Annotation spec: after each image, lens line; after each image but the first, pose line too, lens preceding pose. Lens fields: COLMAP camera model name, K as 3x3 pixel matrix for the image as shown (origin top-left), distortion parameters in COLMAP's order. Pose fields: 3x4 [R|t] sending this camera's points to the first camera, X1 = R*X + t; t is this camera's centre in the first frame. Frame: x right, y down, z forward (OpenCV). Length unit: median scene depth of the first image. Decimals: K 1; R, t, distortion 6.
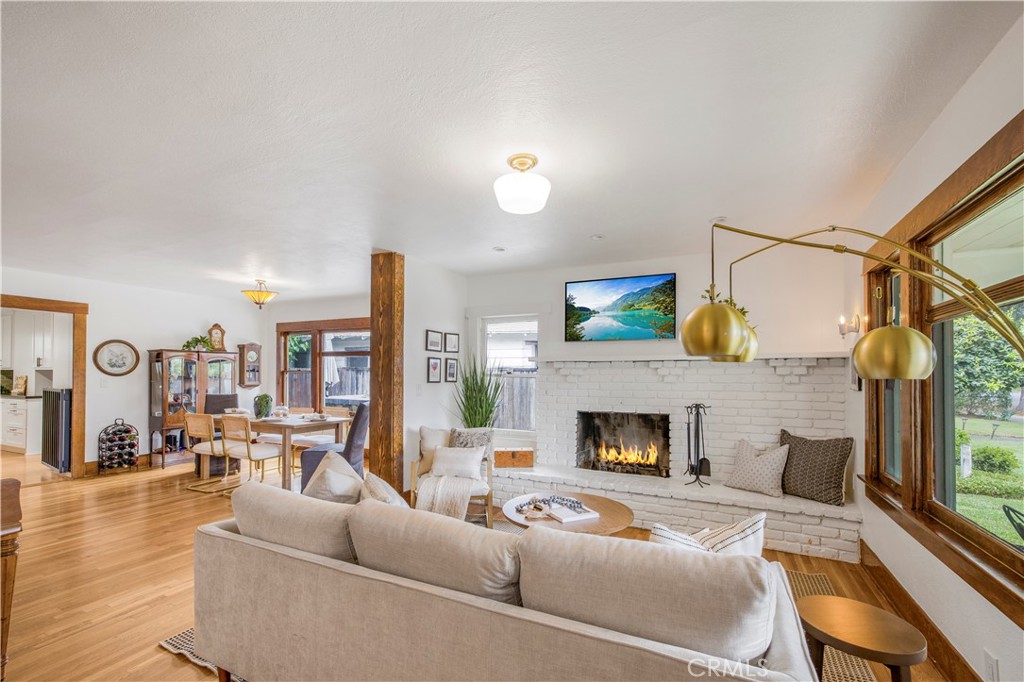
lens RADIAL K [[456.0, 0, 510.4], [0, 456.0, 372.3], [0, 0, 1]] dist [-0.001174, 0.004510]
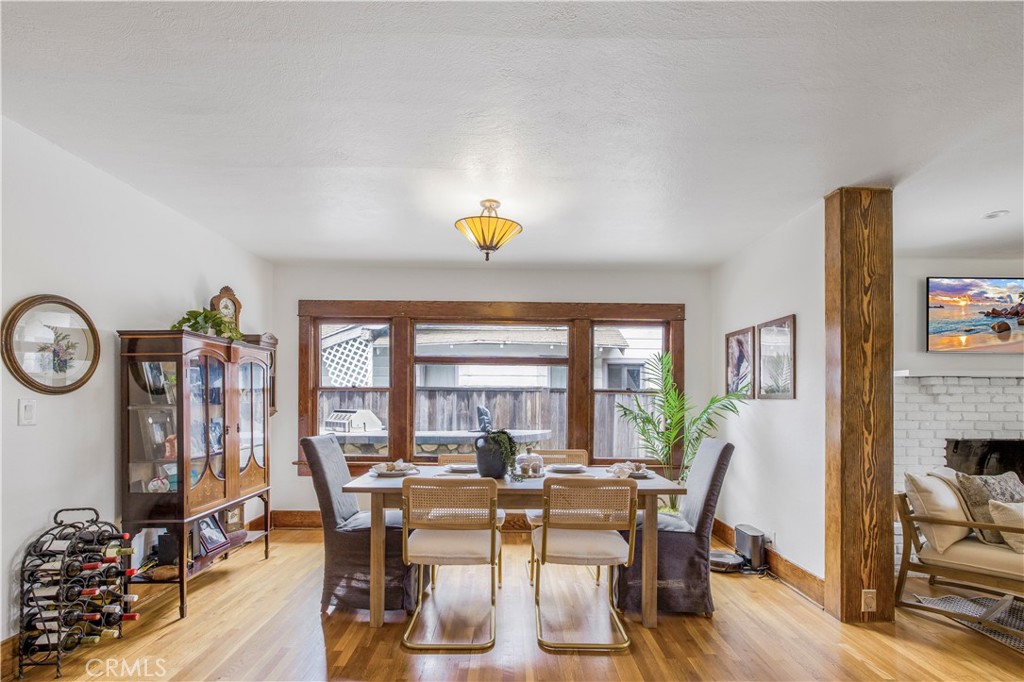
lens RADIAL K [[484.4, 0, 503.8], [0, 484.4, 398.0], [0, 0, 1]] dist [-0.013990, 0.001047]
pose [[0.882540, 0.001134, 0.470236, -0.902911], [-0.001214, 0.999999, -0.000134, 0.013299], [-0.470236, -0.000453, 0.882540, 0.606290]]
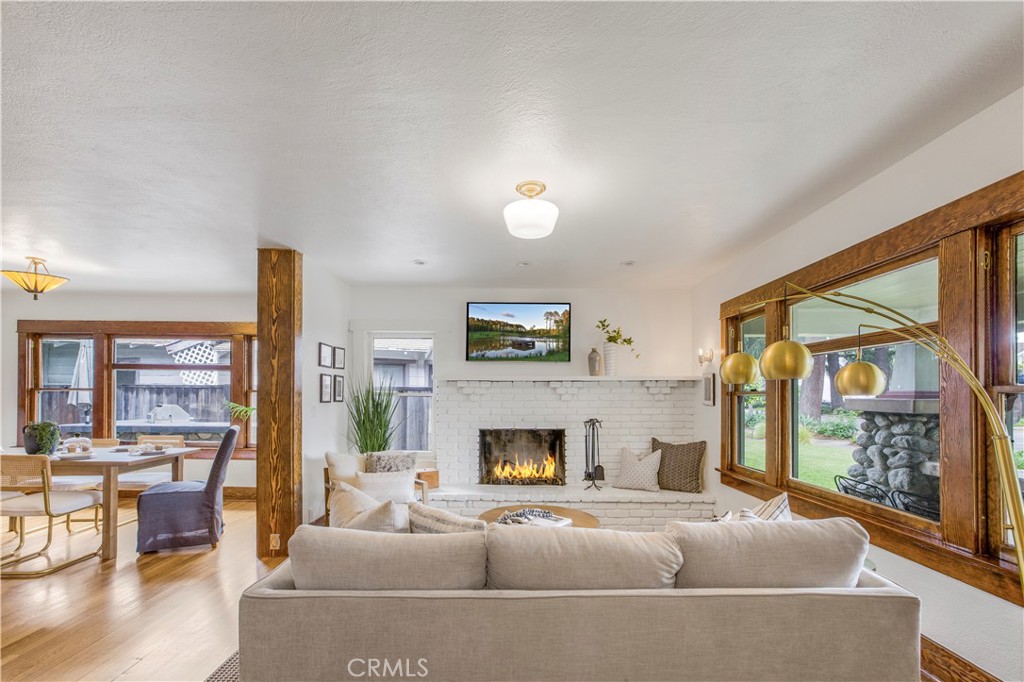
lens RADIAL K [[463.3, 0, 510.7], [0, 463.3, 392.7], [0, 0, 1]] dist [-0.012782, 0.006498]
pose [[0.890318, 0.001073, 0.455338, -0.257077], [-0.001937, 0.999997, 0.001431, 0.001453], [-0.455335, -0.002156, 0.890318, 0.041931]]
